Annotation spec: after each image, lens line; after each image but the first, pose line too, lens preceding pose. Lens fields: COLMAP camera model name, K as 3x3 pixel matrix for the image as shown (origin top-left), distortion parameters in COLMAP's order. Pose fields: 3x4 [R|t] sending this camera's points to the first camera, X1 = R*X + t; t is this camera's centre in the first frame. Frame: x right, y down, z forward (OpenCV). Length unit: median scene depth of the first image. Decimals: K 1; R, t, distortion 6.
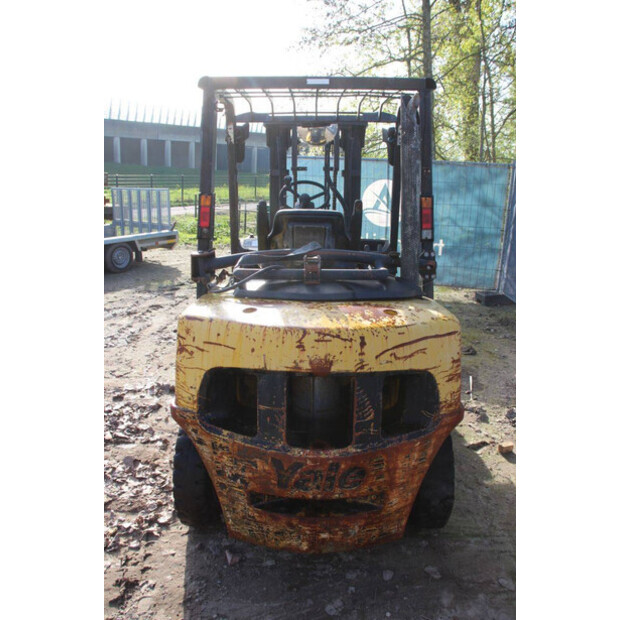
lens RADIAL K [[507.8, 0, 308.2], [0, 507.8, 309.2], [0, 0, 1]] dist [-0.139297, 0.096161]
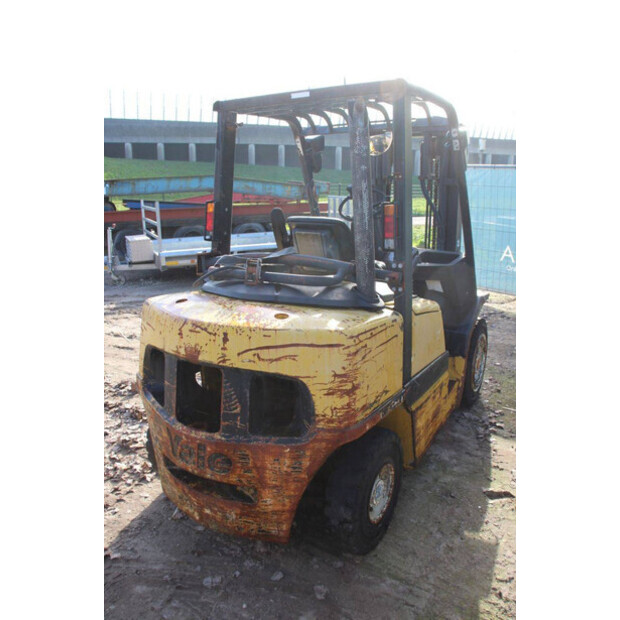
lens RADIAL K [[507.8, 0, 310.6], [0, 507.8, 310.2], [0, 0, 1]] dist [-0.139297, 0.096161]
pose [[0.858770, 0.106120, -0.501252, 0.761252], [-0.115025, 0.993275, 0.013219, -0.027482], [0.499283, 0.046304, 0.865201, 0.148943]]
